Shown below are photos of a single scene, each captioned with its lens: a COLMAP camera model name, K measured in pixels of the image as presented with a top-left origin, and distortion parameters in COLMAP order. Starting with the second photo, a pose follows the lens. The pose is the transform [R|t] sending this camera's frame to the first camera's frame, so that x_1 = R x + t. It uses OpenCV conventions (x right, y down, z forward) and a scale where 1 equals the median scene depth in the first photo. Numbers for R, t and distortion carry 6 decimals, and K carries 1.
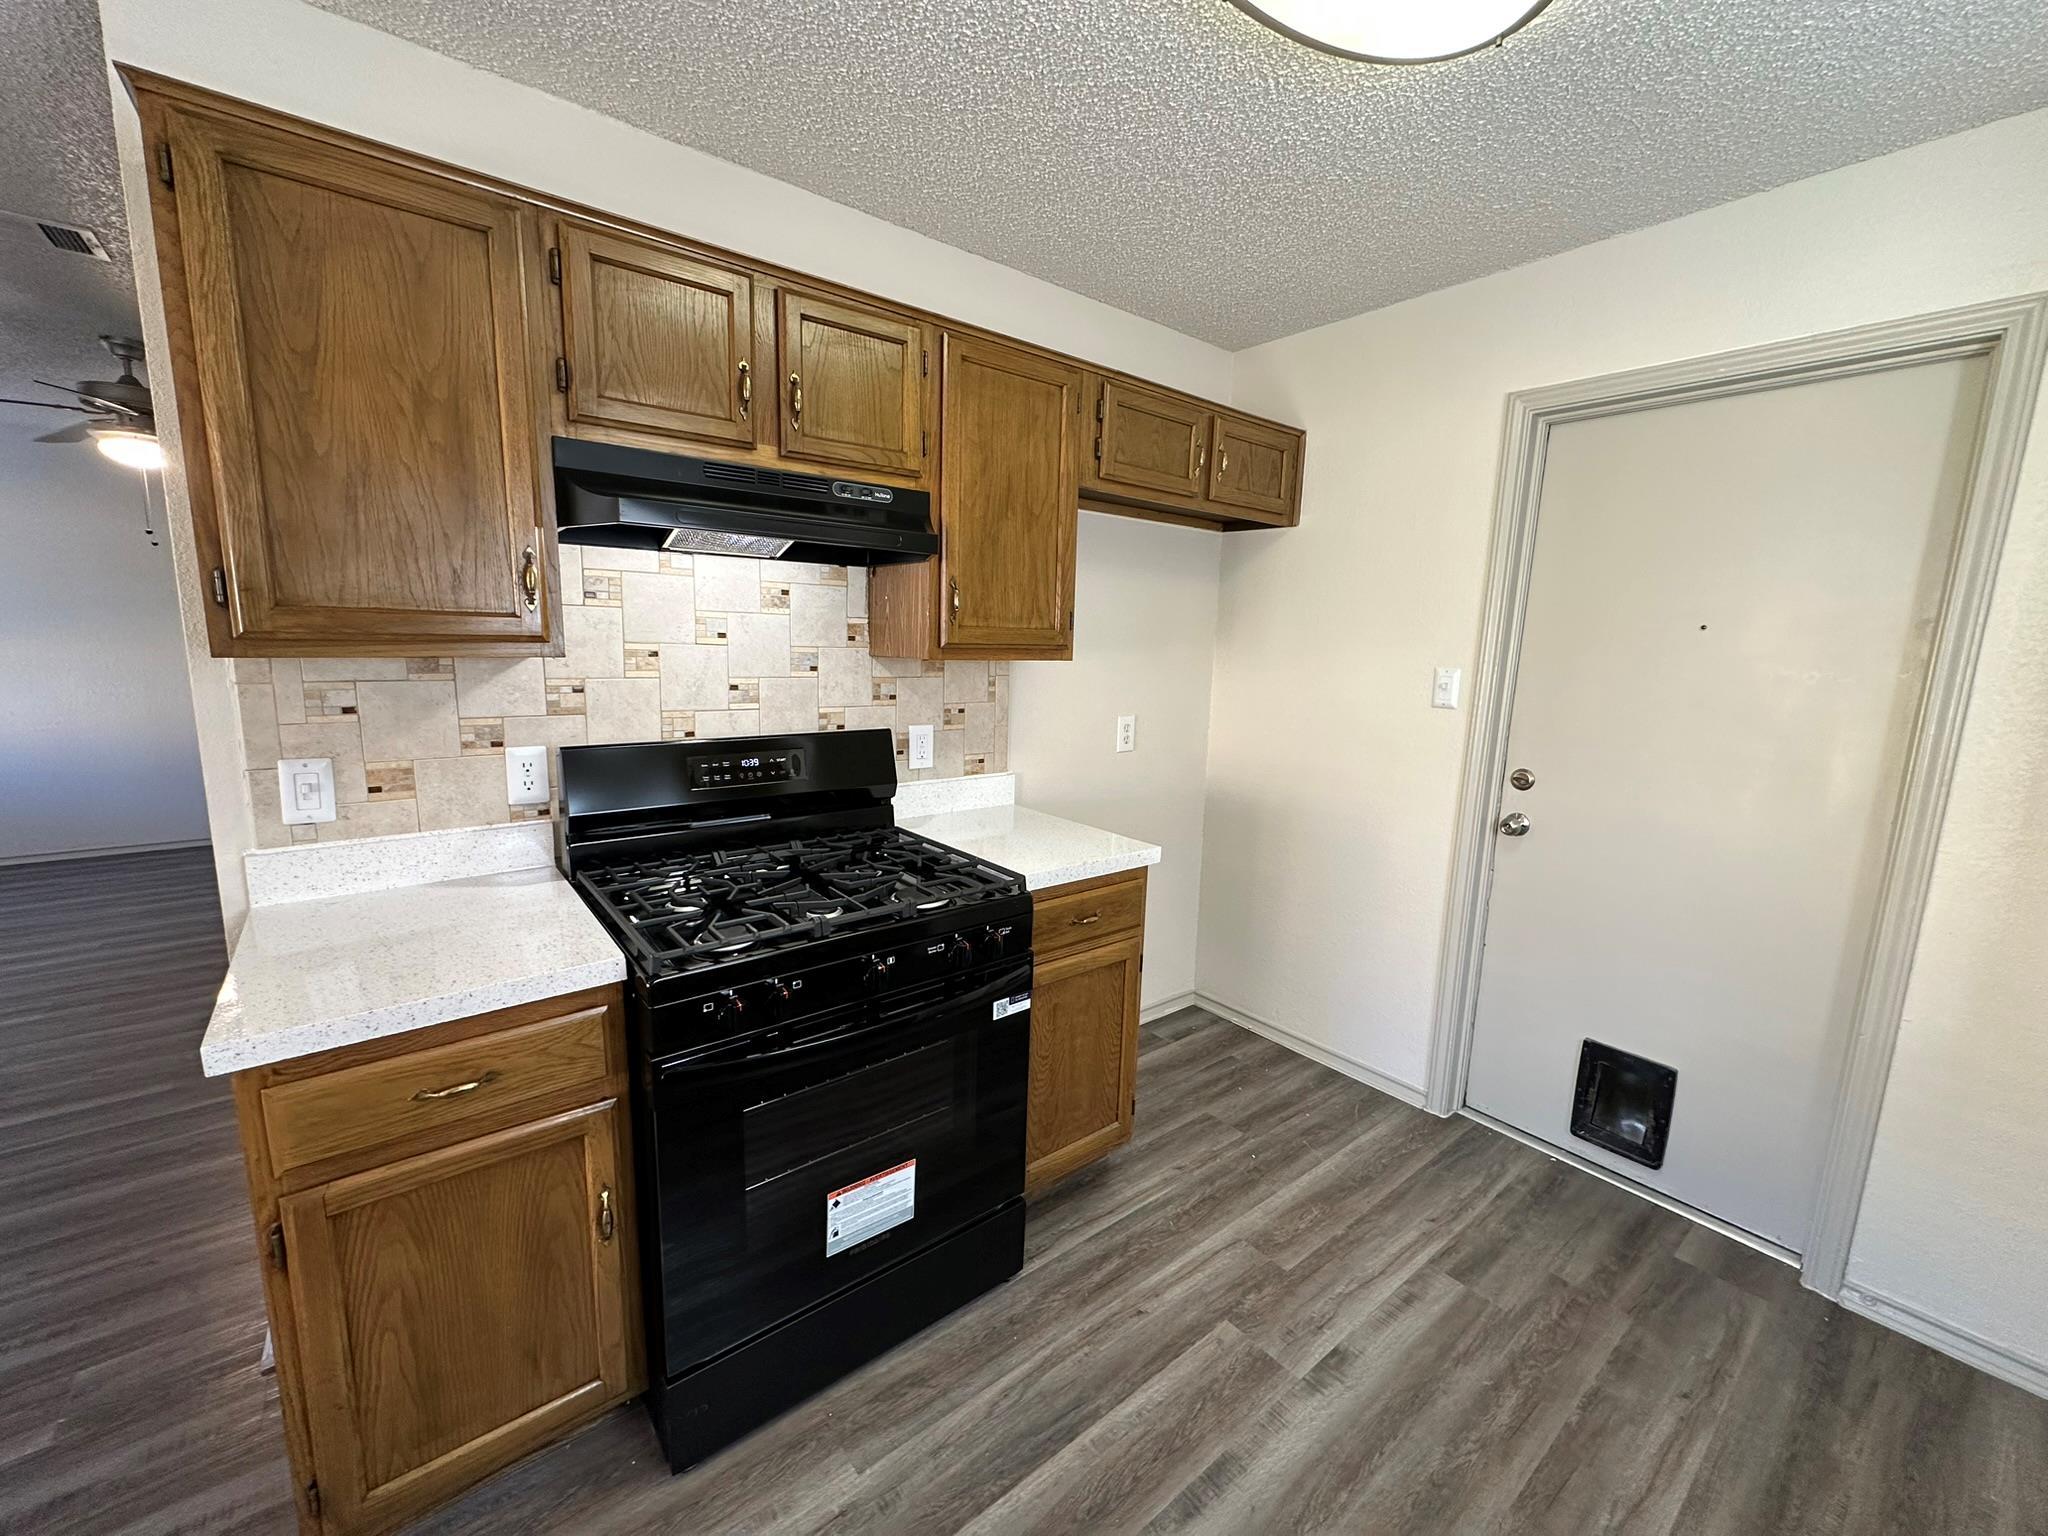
lens RADIAL K [[812.8, 0, 1024.0], [0, 812.8, 768.0], [0, 0, 1]] dist [-0.005175, 0.000504]
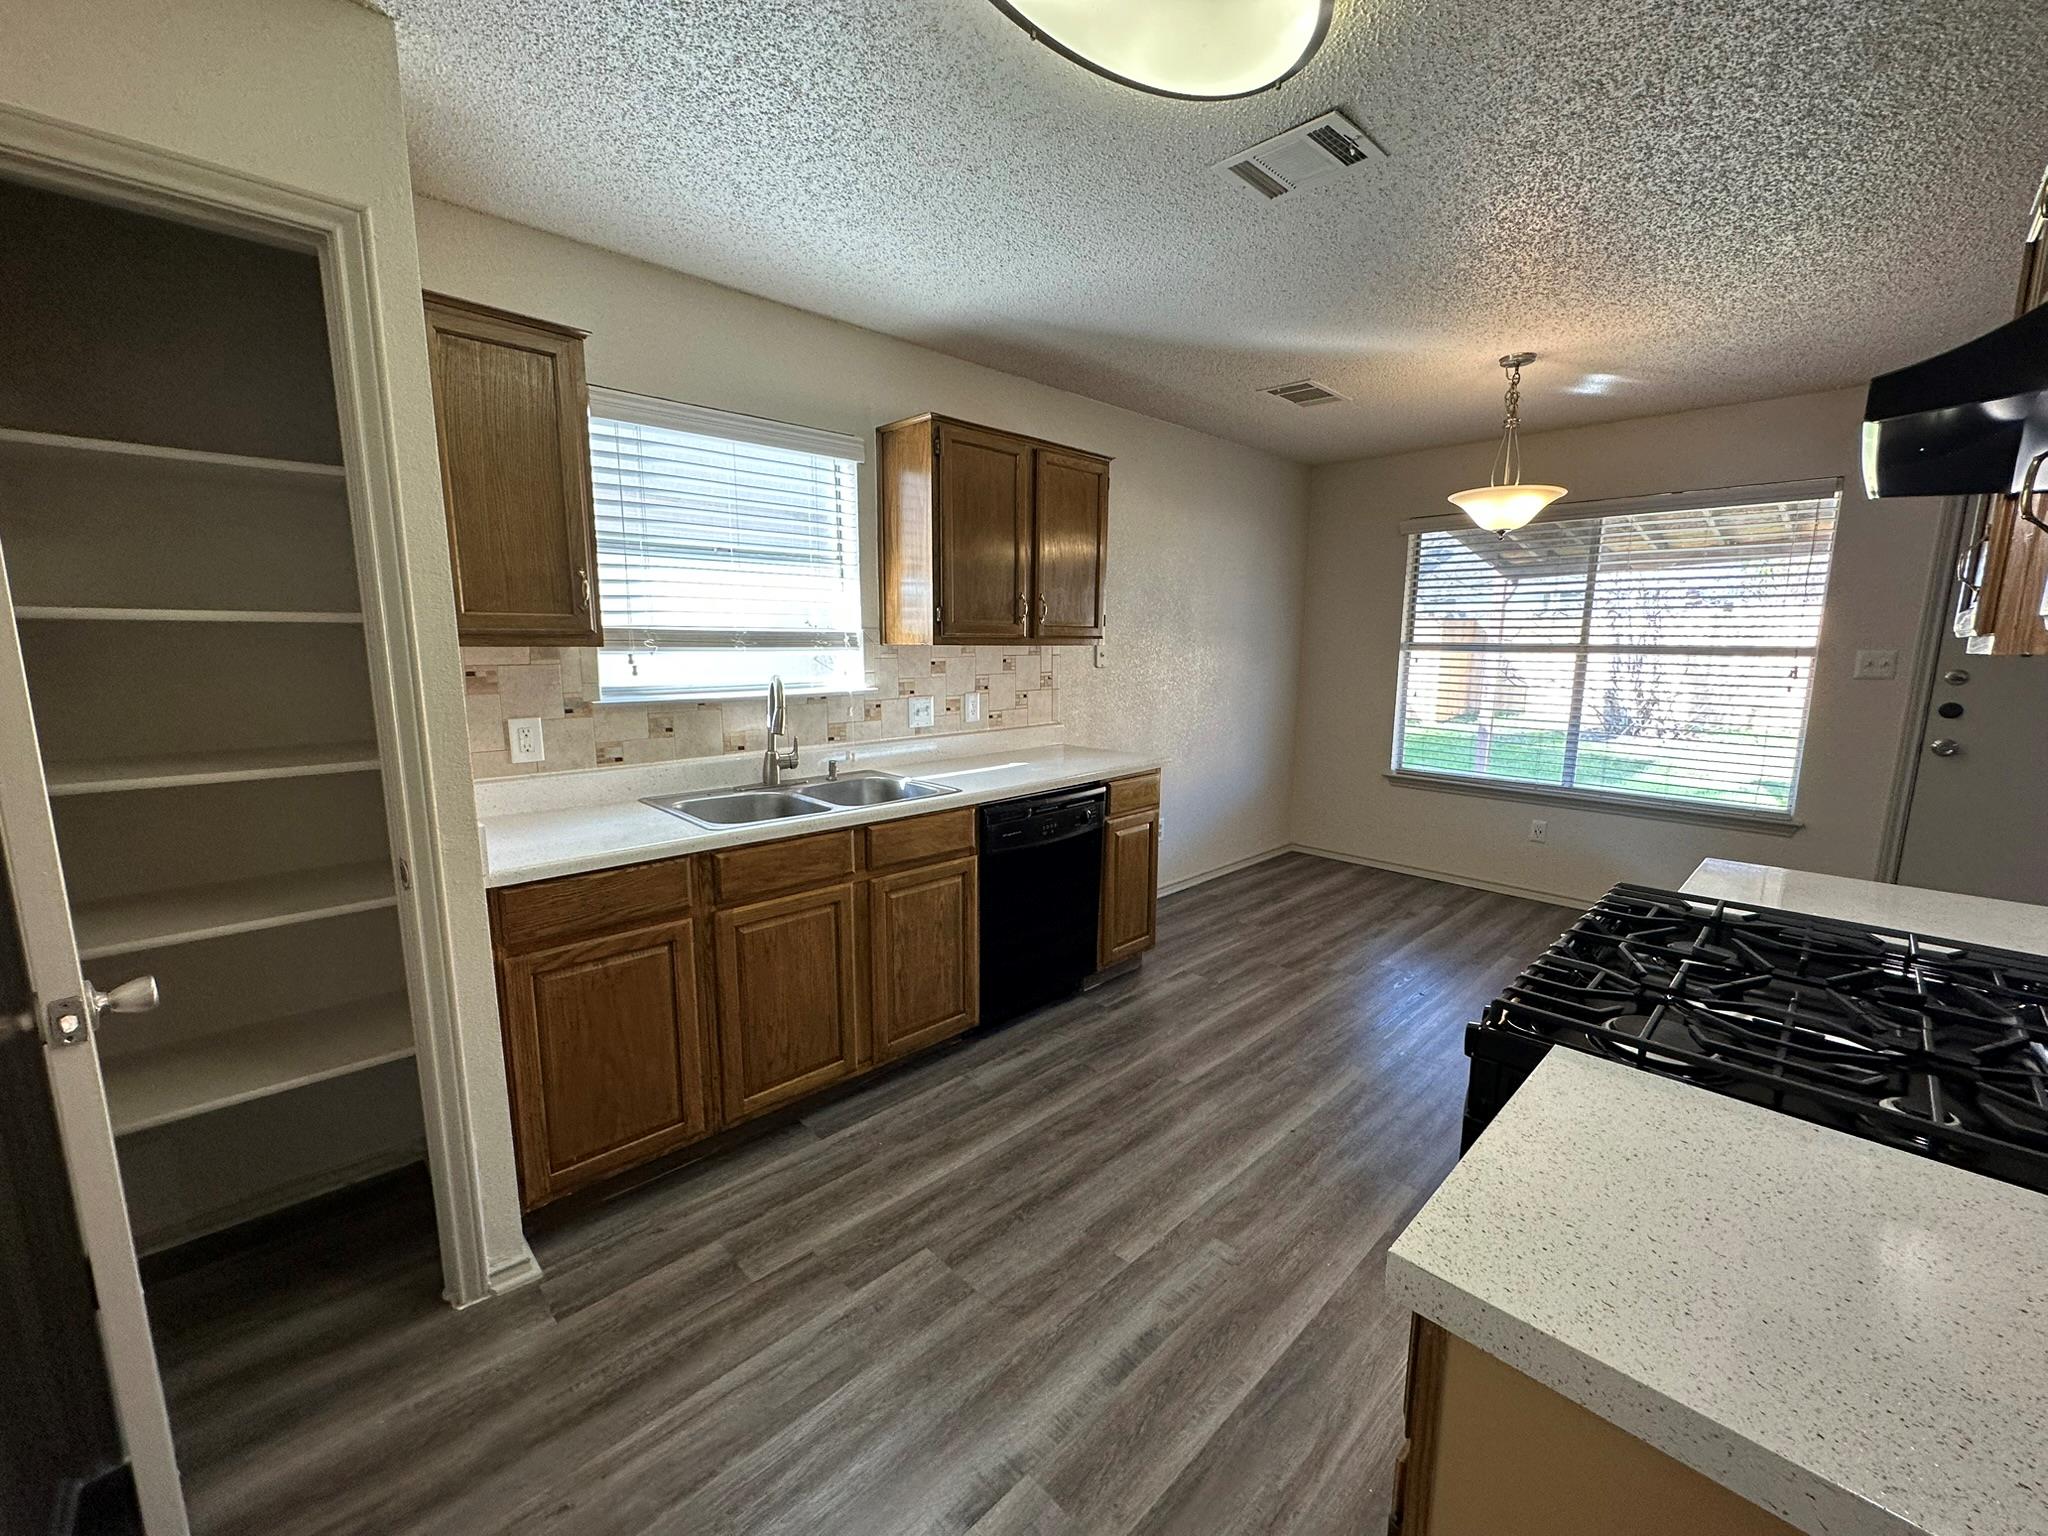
lens RADIAL K [[812.8, 0, 1024.0], [0, 812.8, 768.0], [0, 0, 1]] dist [-0.005175, 0.000504]
pose [[-0.995160, -0.016260, -0.096918, 0.345156], [-0.045756, 0.949459, 0.310539, -0.172359], [0.086970, 0.313471, -0.945607, 1.235962]]
